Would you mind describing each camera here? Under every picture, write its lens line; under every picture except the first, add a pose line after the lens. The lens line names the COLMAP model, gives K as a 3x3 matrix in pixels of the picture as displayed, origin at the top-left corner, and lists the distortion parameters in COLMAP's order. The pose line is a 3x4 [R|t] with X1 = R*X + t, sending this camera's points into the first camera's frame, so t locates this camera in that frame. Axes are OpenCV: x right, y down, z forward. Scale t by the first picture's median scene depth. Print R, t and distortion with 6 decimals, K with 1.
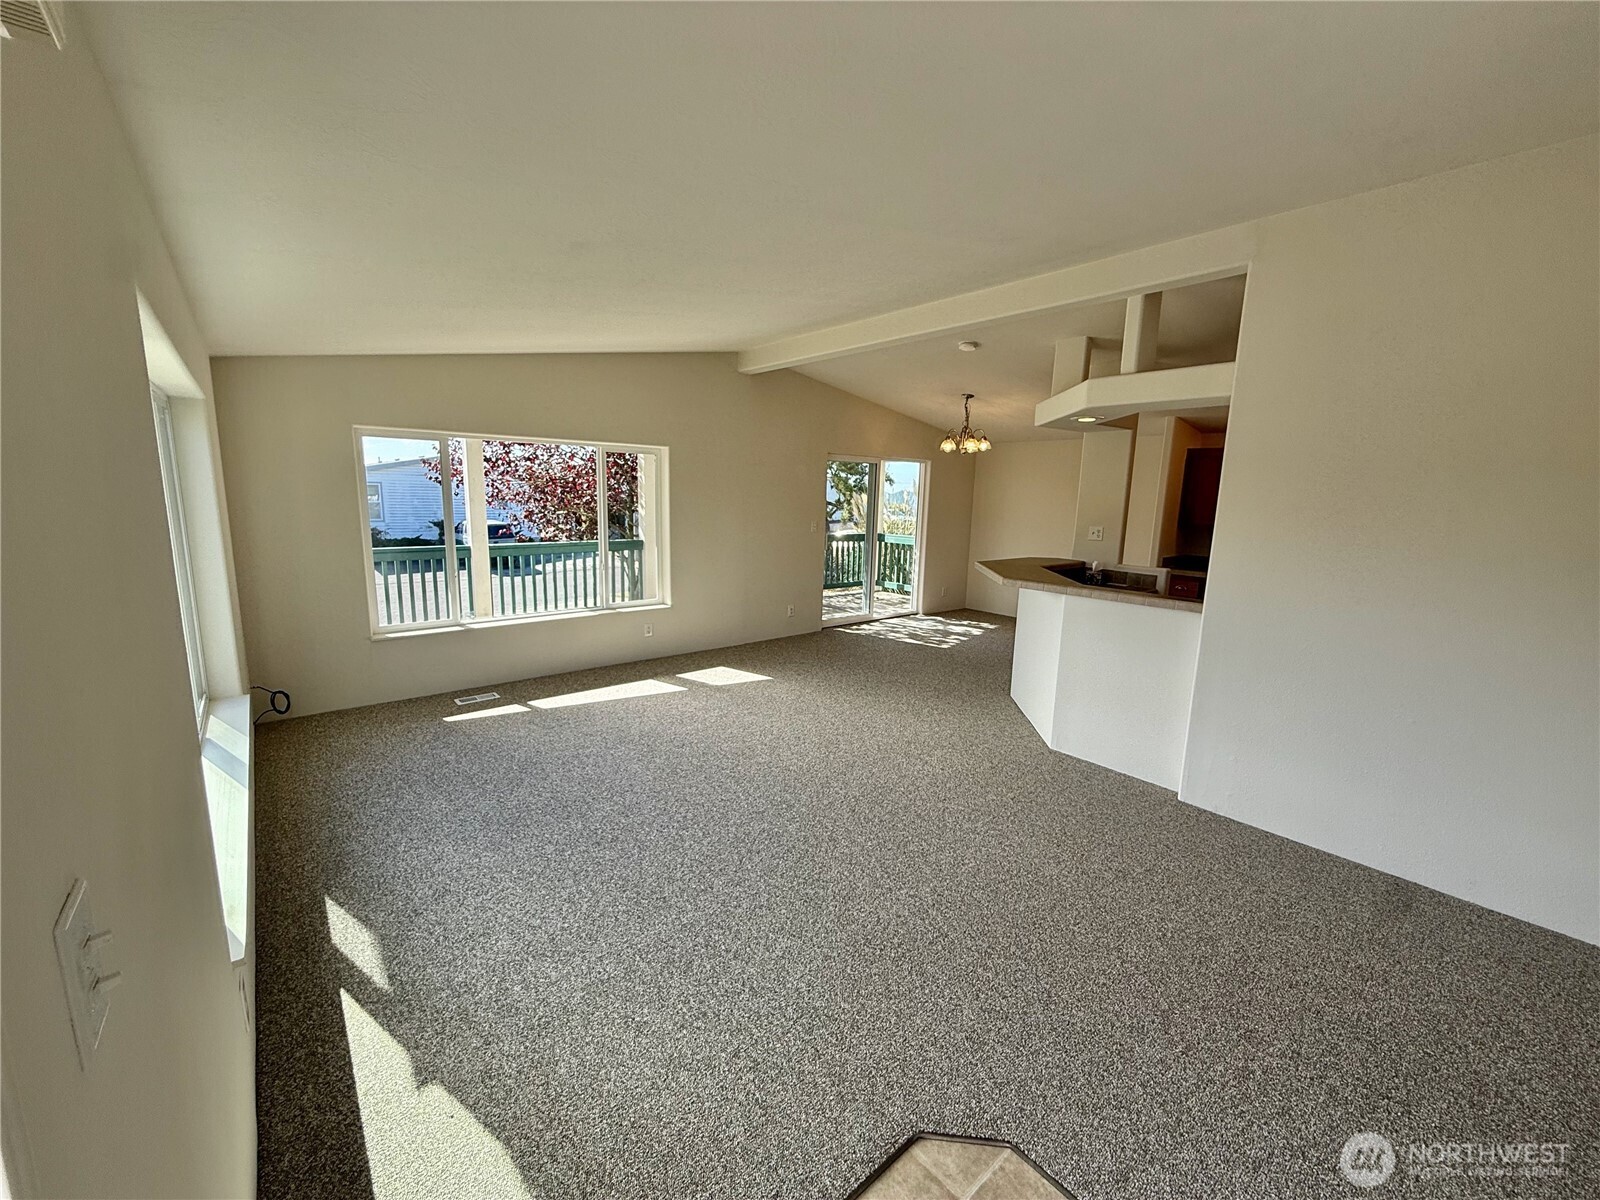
lens RADIAL K [[634.2, 0, 793.7], [0, 634.2, 595.1], [0, 0, 1]] dist [-0.001441, -0.000113]
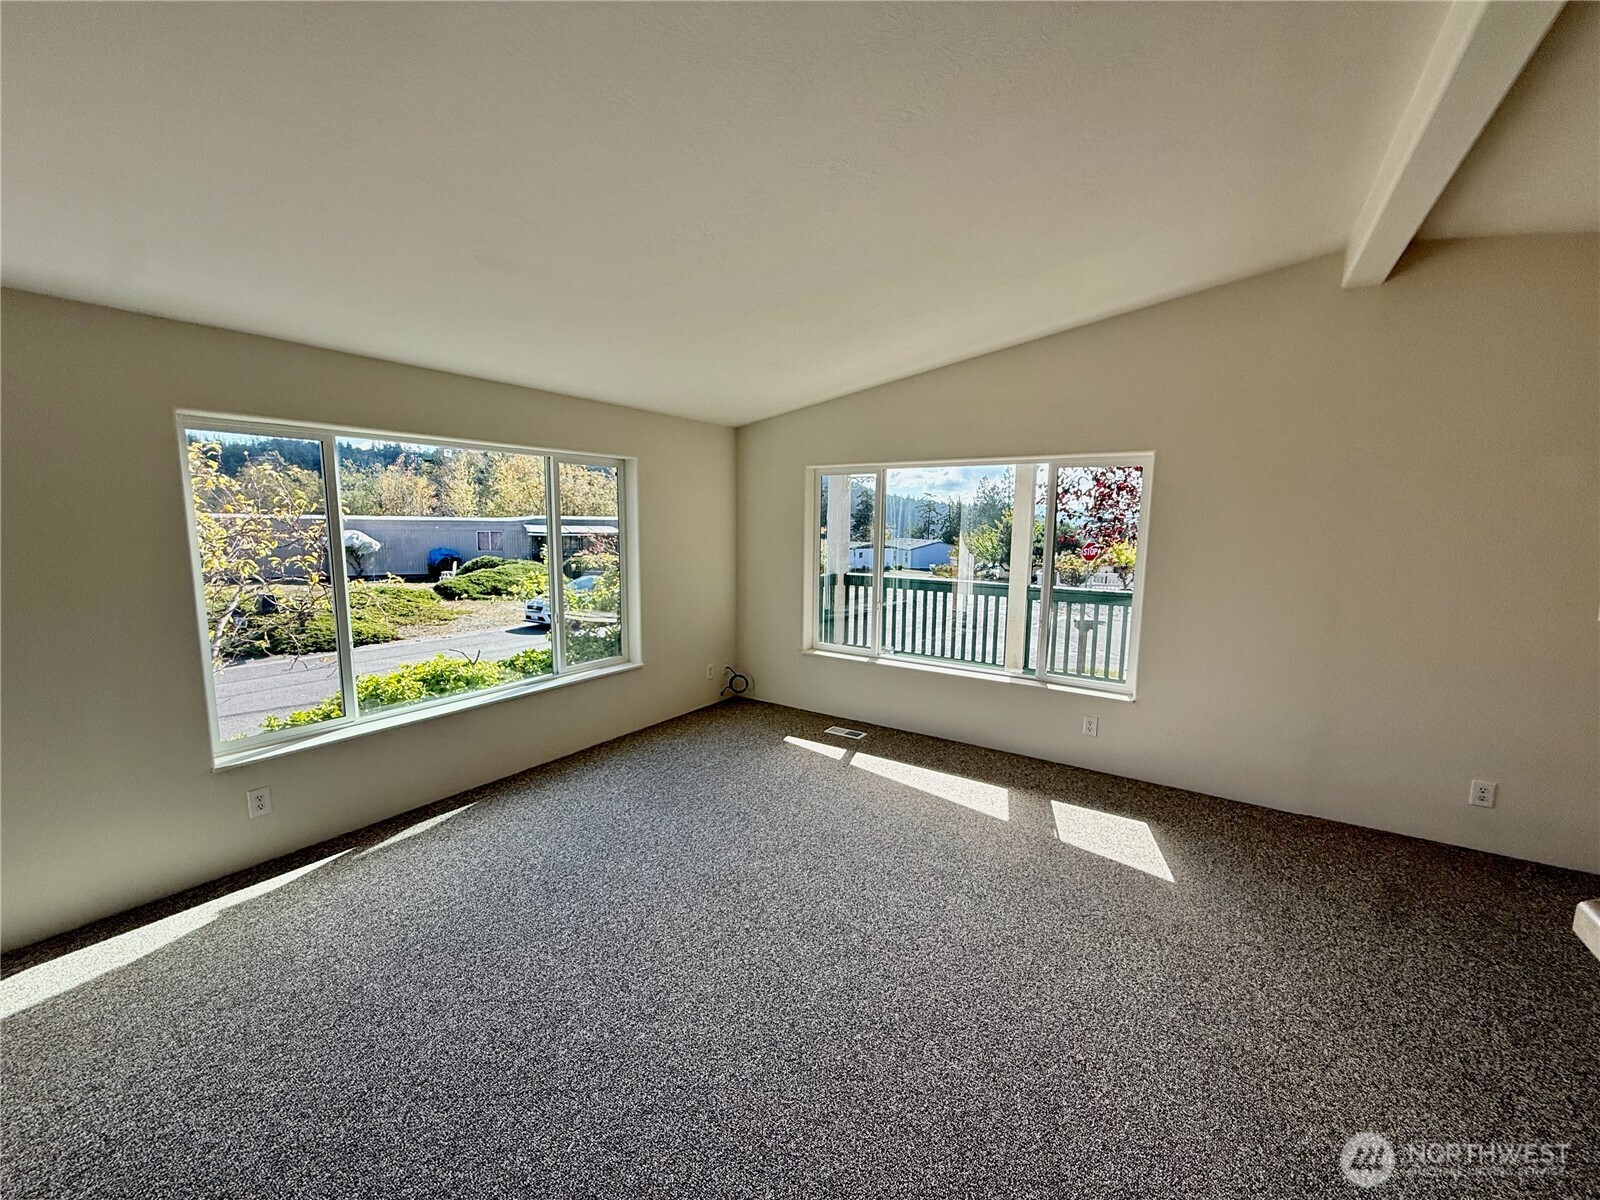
lens RADIAL K [[634.2, 0, 797.0], [0, 634.2, 606.0], [0, 0, 1]] dist [-0.001441, -0.000113]
pose [[0.283637, 0.110312, -0.952566, 0.391032], [-0.161133, 0.984720, 0.066056, -0.081720], [0.945297, 0.134754, 0.297078, 0.615694]]
